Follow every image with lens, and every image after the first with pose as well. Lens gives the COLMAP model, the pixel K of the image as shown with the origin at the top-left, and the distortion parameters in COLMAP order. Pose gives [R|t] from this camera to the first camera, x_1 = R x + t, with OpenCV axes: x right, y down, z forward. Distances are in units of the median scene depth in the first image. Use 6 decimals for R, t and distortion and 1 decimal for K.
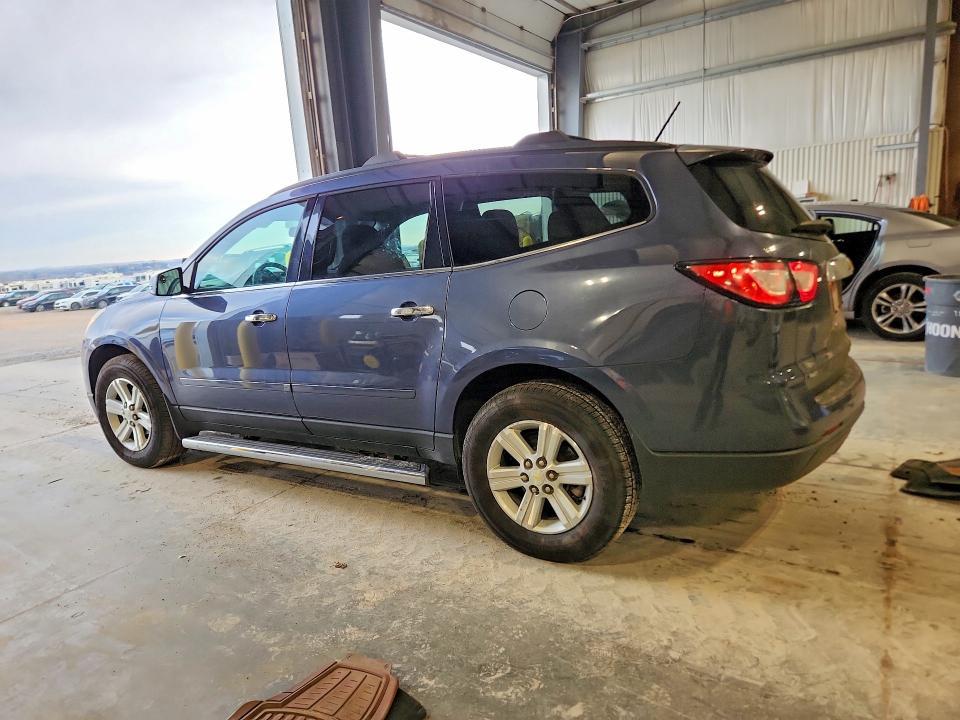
lens RADIAL K [[650.7, 0, 480.0], [0, 650.7, 362.8], [0, 0, 1]] dist [0.032691, -0.016052]
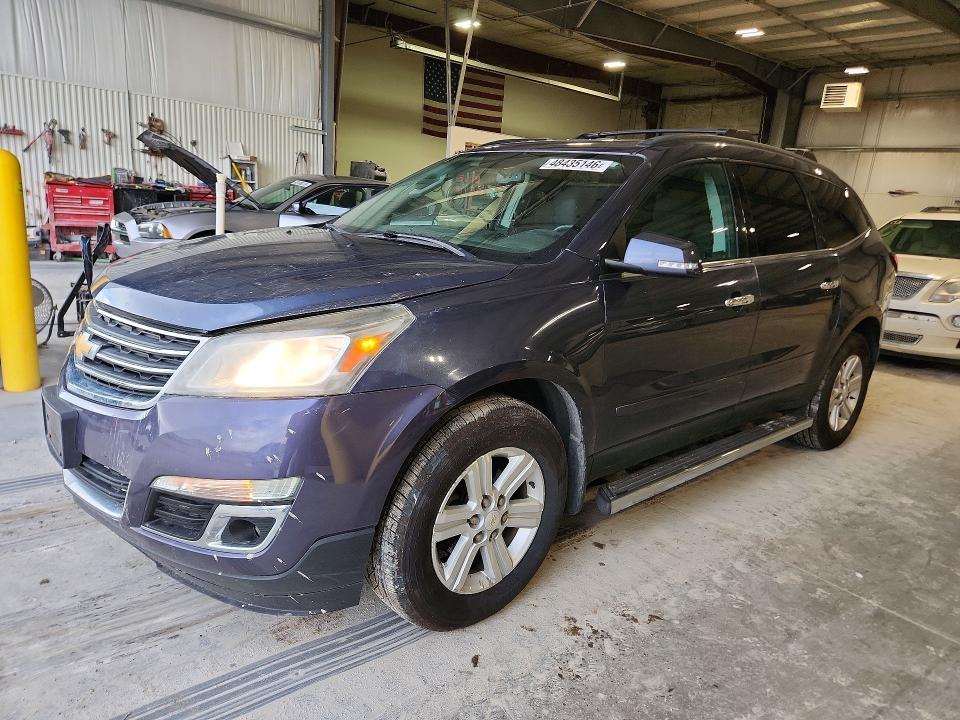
lens RADIAL K [[650.7, 0, 481.4], [0, 650.7, 359.8], [0, 0, 1]] dist [0.032691, -0.016052]
pose [[0.265755, -0.141603, 0.953584, -1.487637], [0.080909, 0.988940, 0.124304, -0.147197], [-0.960639, 0.044119, 0.274273, 1.324112]]
